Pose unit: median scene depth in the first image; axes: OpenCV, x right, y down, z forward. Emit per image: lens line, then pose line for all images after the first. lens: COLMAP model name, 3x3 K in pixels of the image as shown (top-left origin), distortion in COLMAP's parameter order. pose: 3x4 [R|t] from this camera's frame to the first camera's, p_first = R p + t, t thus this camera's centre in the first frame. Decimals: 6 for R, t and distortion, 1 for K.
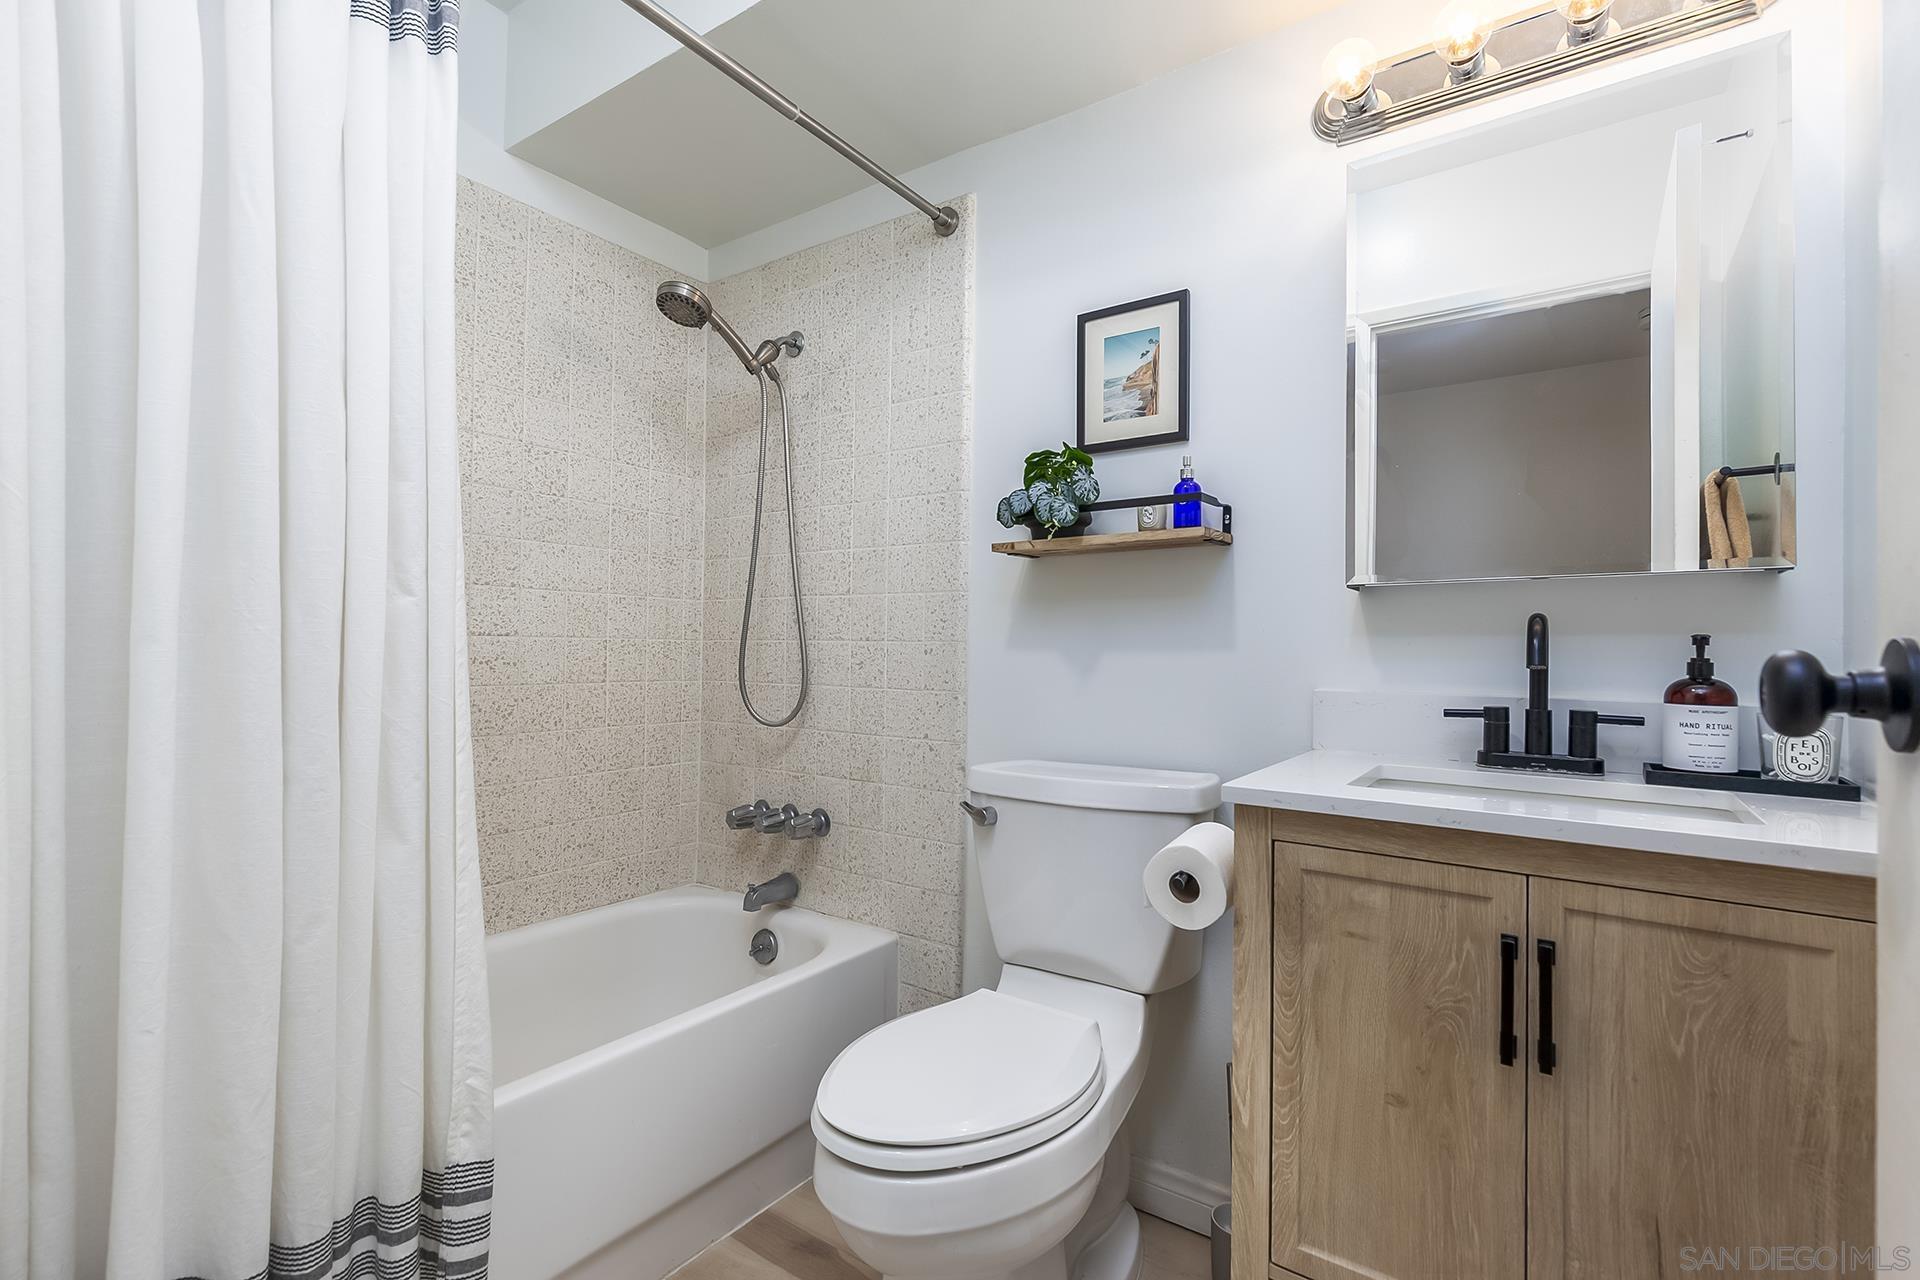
lens RADIAL K [[847.1, 0, 942.5], [0, 847.1, 672.4], [0, 0, 1]] dist [0.012024, -0.001127]
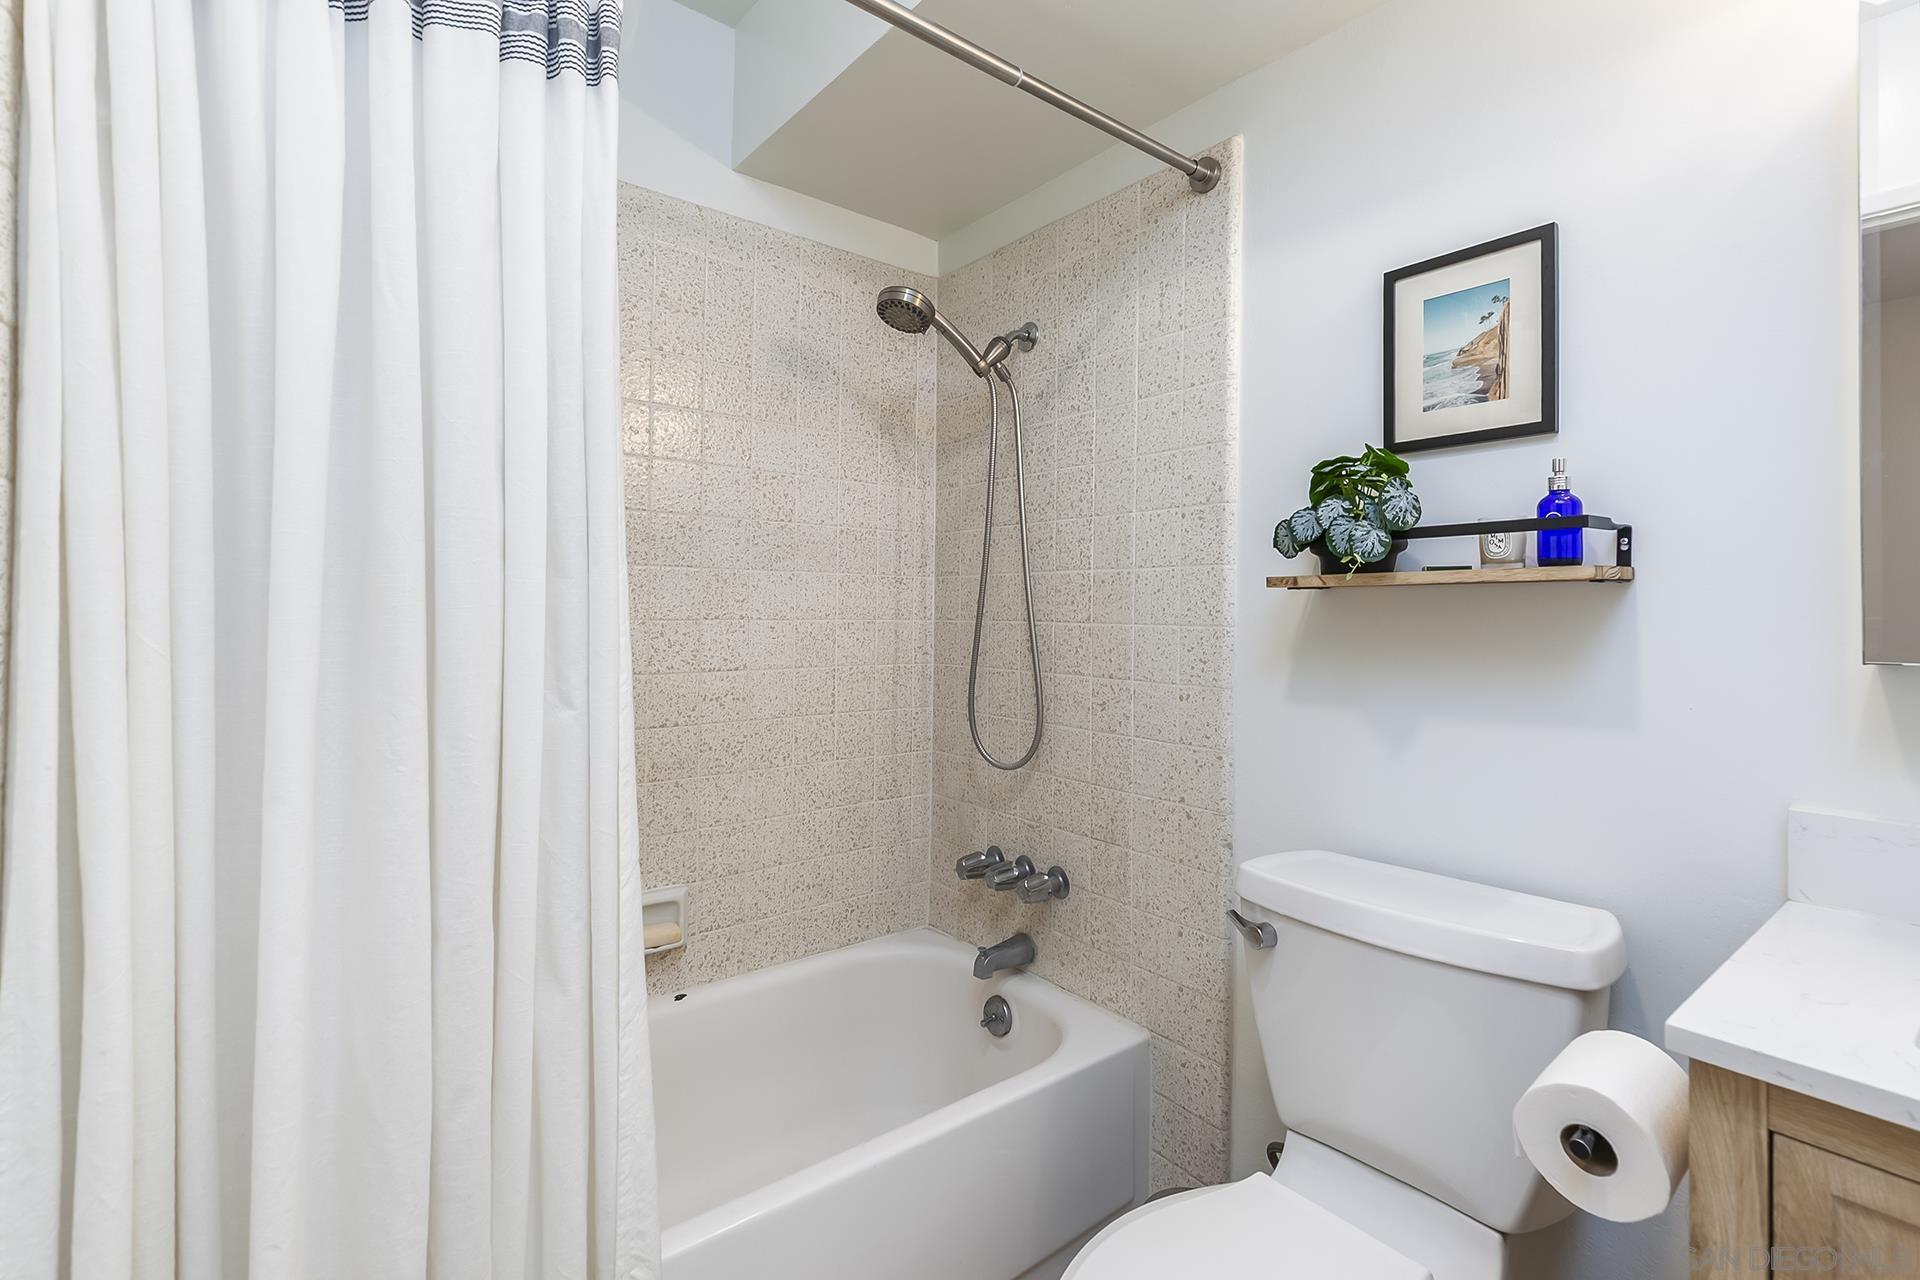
lens RADIAL K [[864.9, 0, 962.9], [0, 864.9, 643.3], [0, 0, 1]] dist [0.013783, -0.005387]
pose [[0.963750, -0.005233, -0.266756, 0.000573], [0.005691, 0.999983, 0.000943, -0.079154], [0.266746, -0.002427, 0.963764, 0.125984]]
